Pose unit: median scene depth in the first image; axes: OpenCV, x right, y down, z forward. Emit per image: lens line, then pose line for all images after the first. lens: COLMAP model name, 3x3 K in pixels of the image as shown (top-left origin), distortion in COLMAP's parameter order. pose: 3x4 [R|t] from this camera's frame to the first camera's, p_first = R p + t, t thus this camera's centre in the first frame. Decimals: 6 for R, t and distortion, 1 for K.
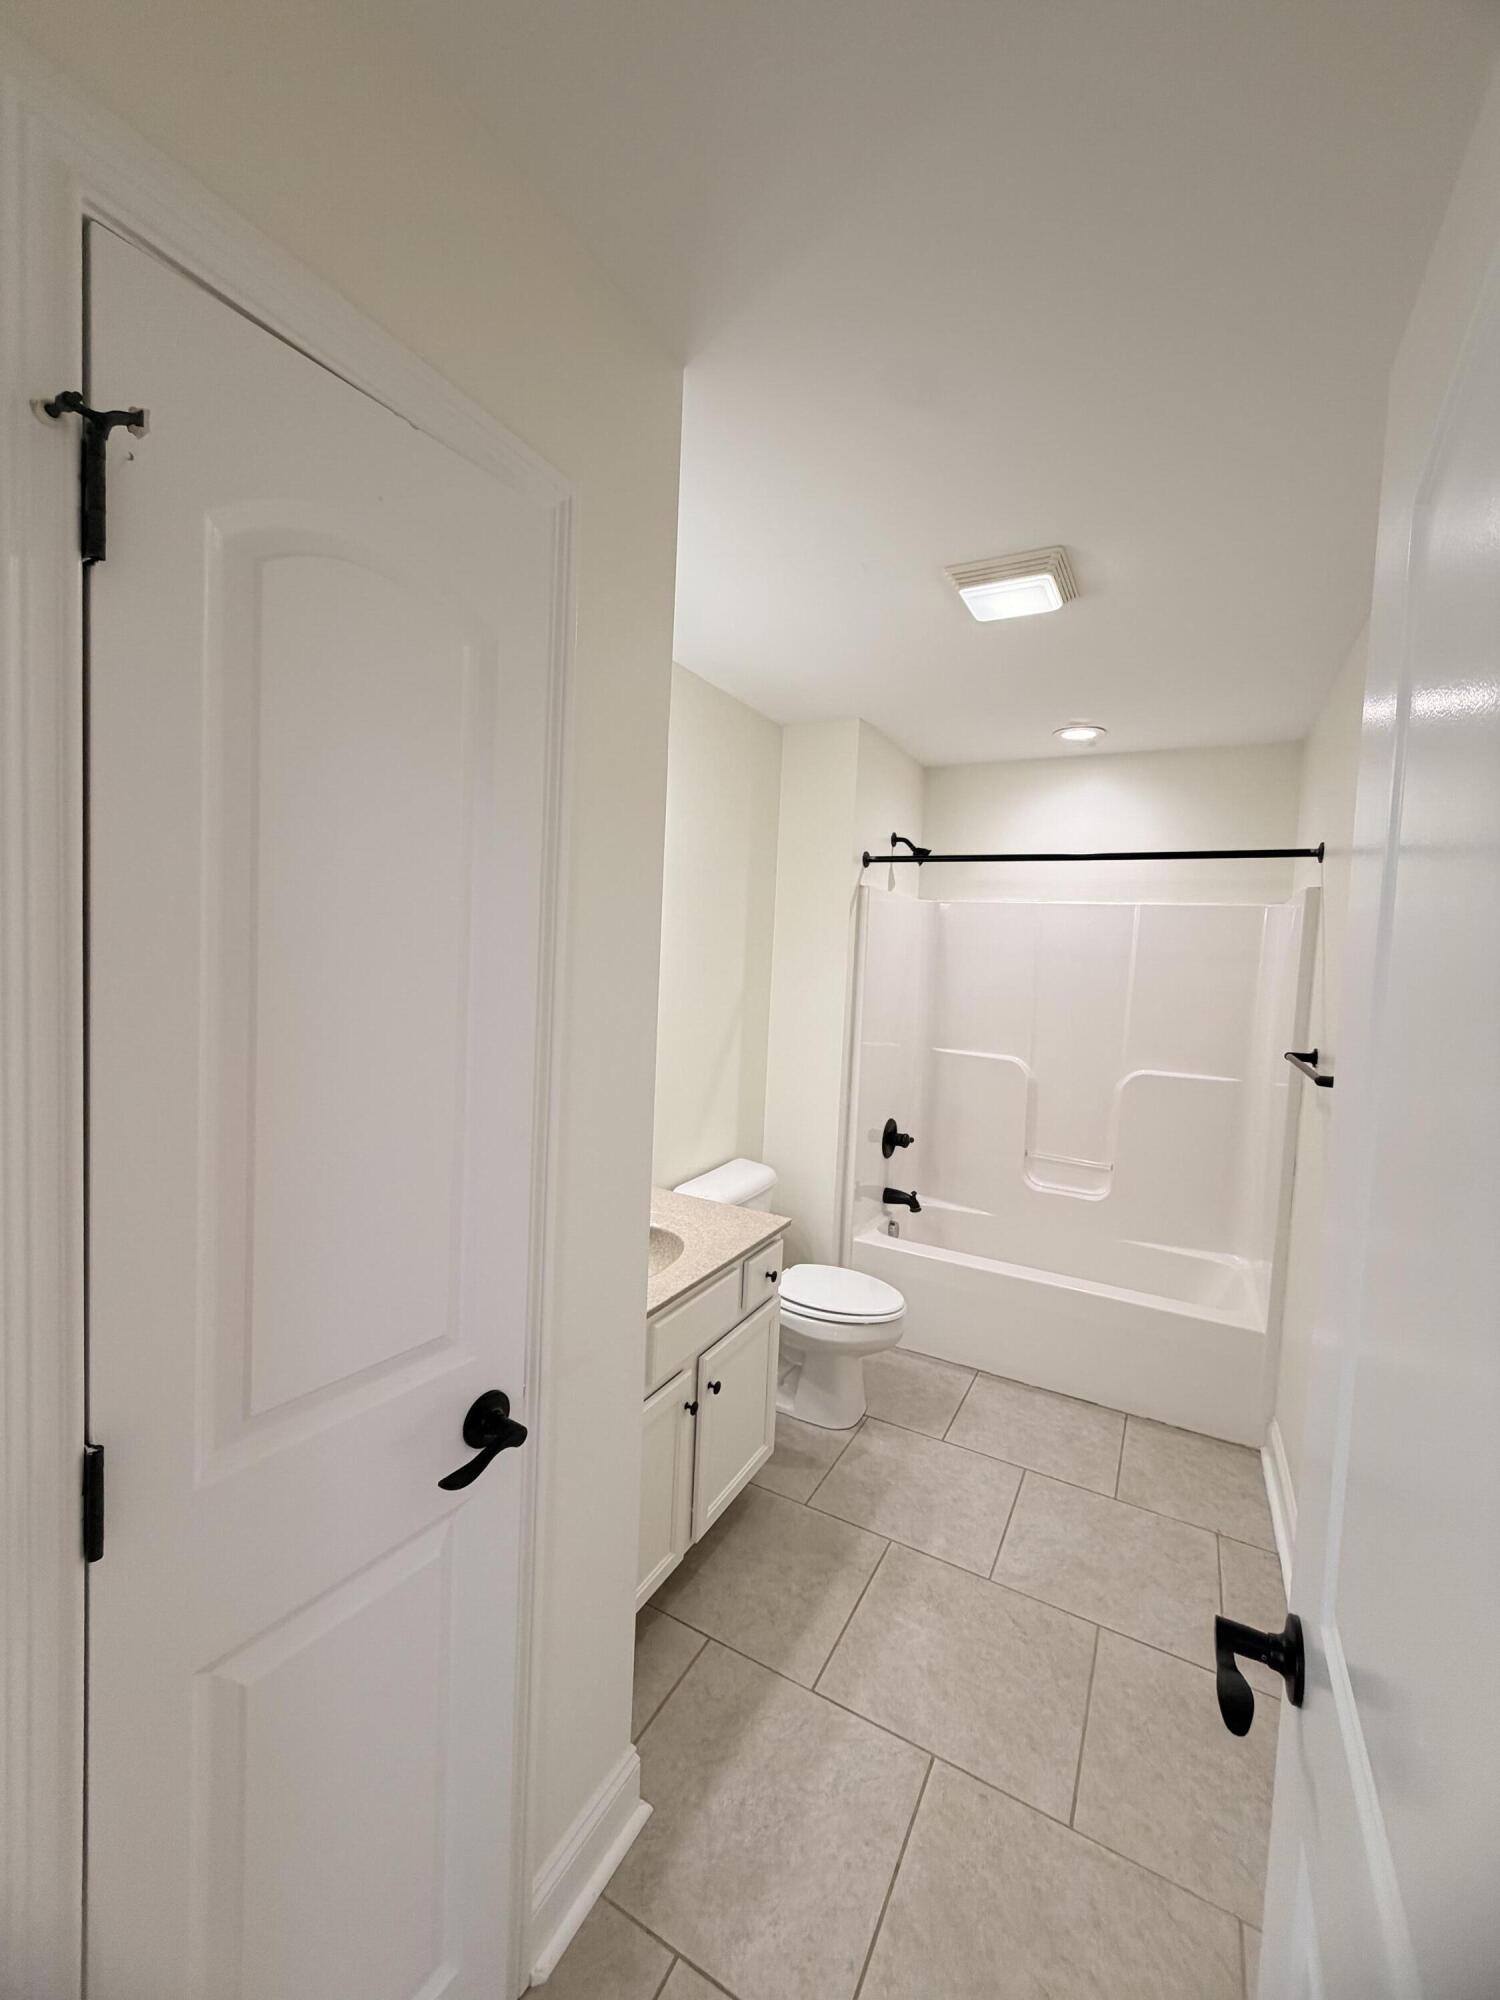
lens RADIAL K [[792.1, 0, 753.2], [0, 792.1, 996.7], [0, 0, 1]] dist [0.001024, 0.000377]
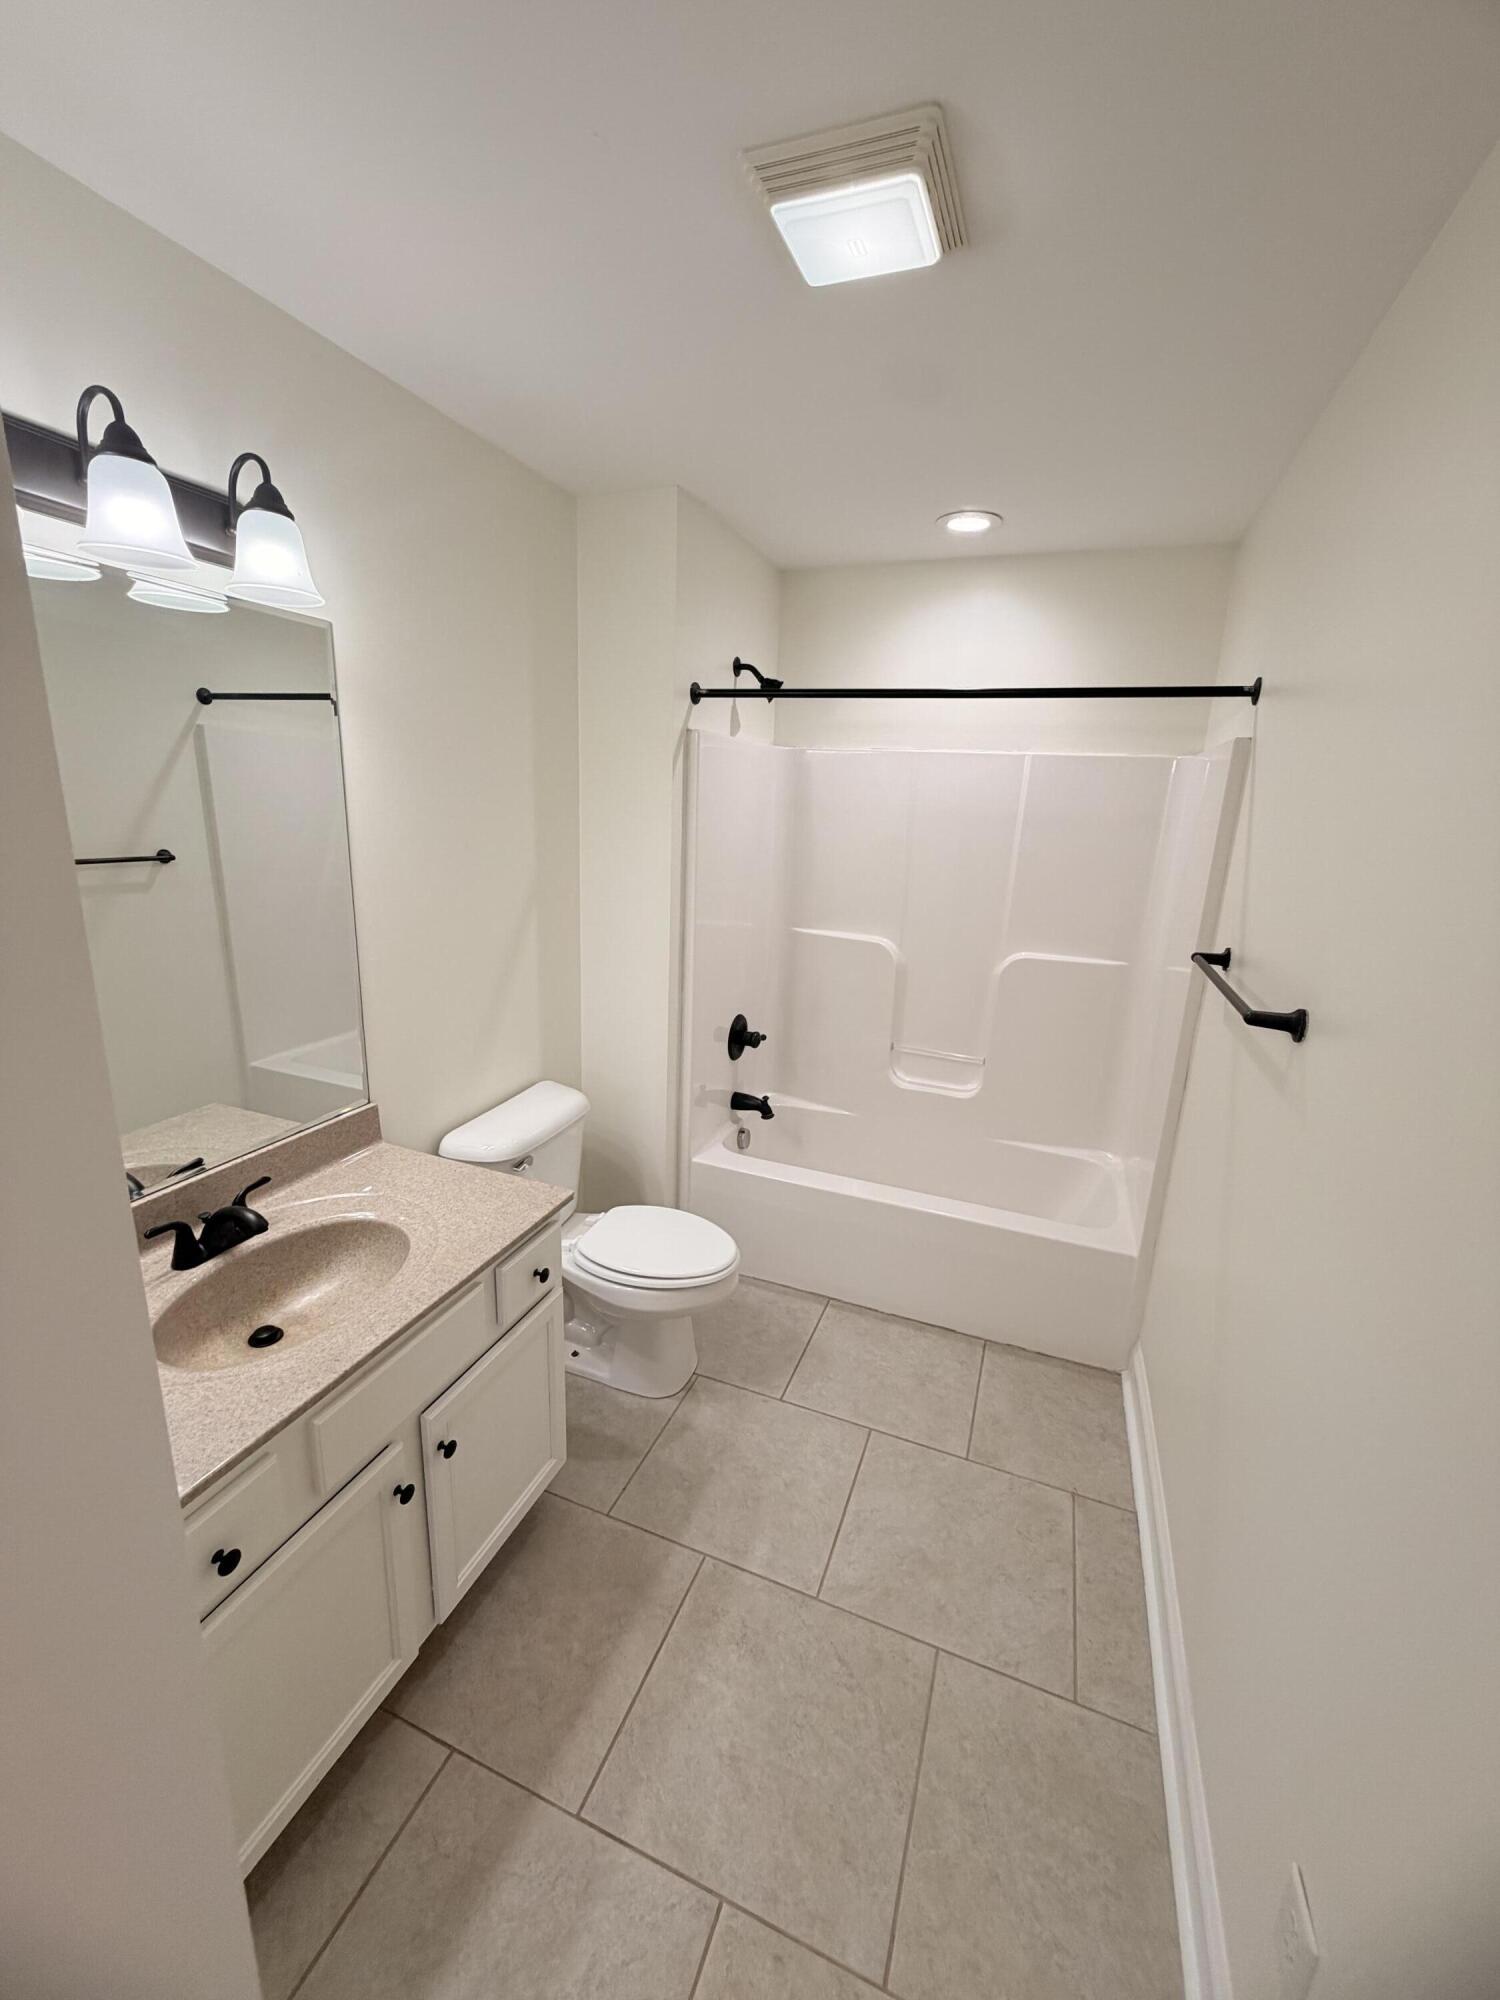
lens RADIAL K [[792.1, 0, 753.1], [0, 792.1, 995.0], [0, 0, 1]] dist [0.001024, 0.000377]
pose [[0.991511, -0.034891, 0.125257, 0.116554], [0.010091, 0.981067, 0.193403, -0.044100], [-0.129633, -0.190497, 0.973091, 0.245746]]
